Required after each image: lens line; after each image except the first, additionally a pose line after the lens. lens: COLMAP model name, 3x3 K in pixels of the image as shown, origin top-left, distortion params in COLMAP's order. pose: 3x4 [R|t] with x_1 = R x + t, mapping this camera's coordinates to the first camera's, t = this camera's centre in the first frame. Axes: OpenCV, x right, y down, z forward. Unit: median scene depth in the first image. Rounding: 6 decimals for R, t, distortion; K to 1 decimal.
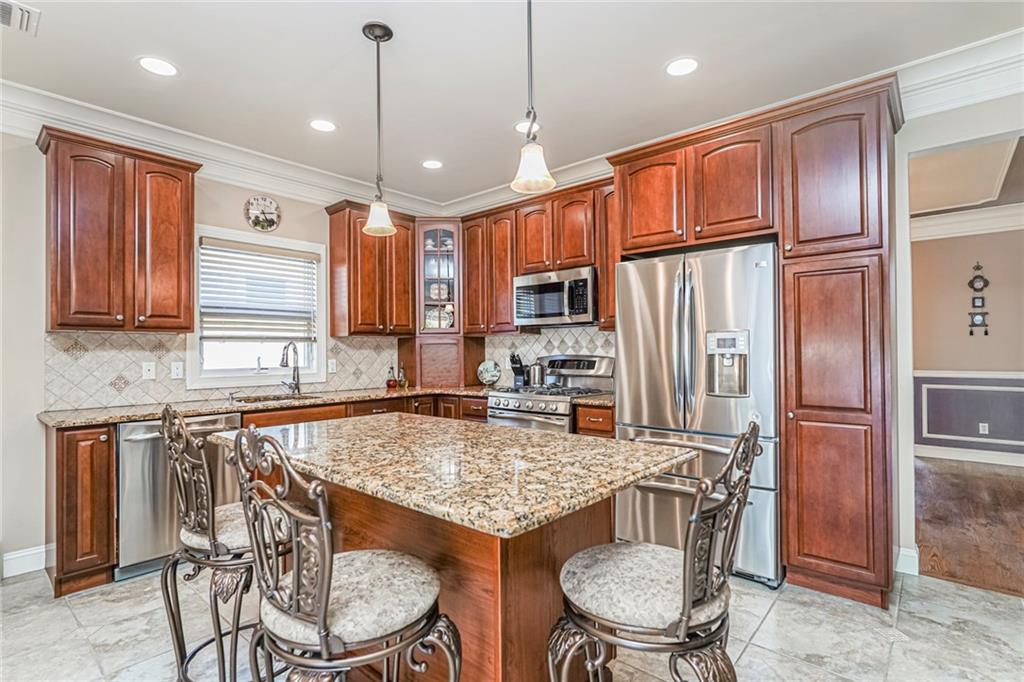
lens RADIAL K [[503.0, 0, 516.6], [0, 503.0, 341.7], [0, 0, 1]] dist [-0.005294, 0.002207]
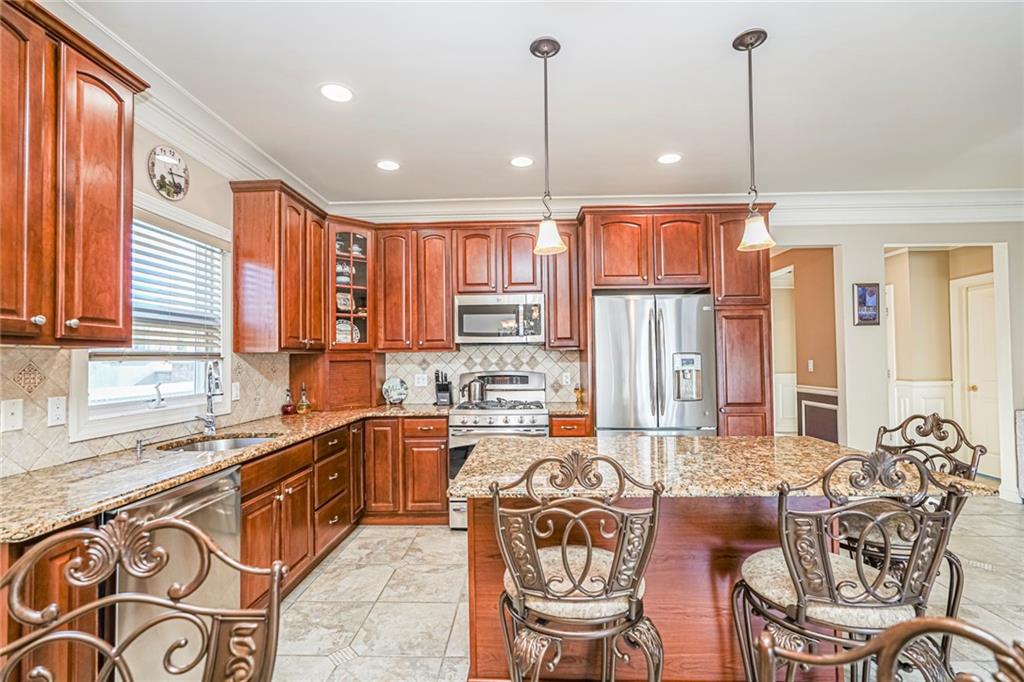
lens RADIAL K [[464.4, 0, 511.4], [0, 464.4, 345.8], [0, 0, 1]] dist [-0.007487, 0.001848]
pose [[0.769761, 0.016588, 0.638117, -0.539691], [-0.006571, 0.999815, -0.018063, -0.011332], [-0.638298, 0.009711, 0.769728, 0.215957]]
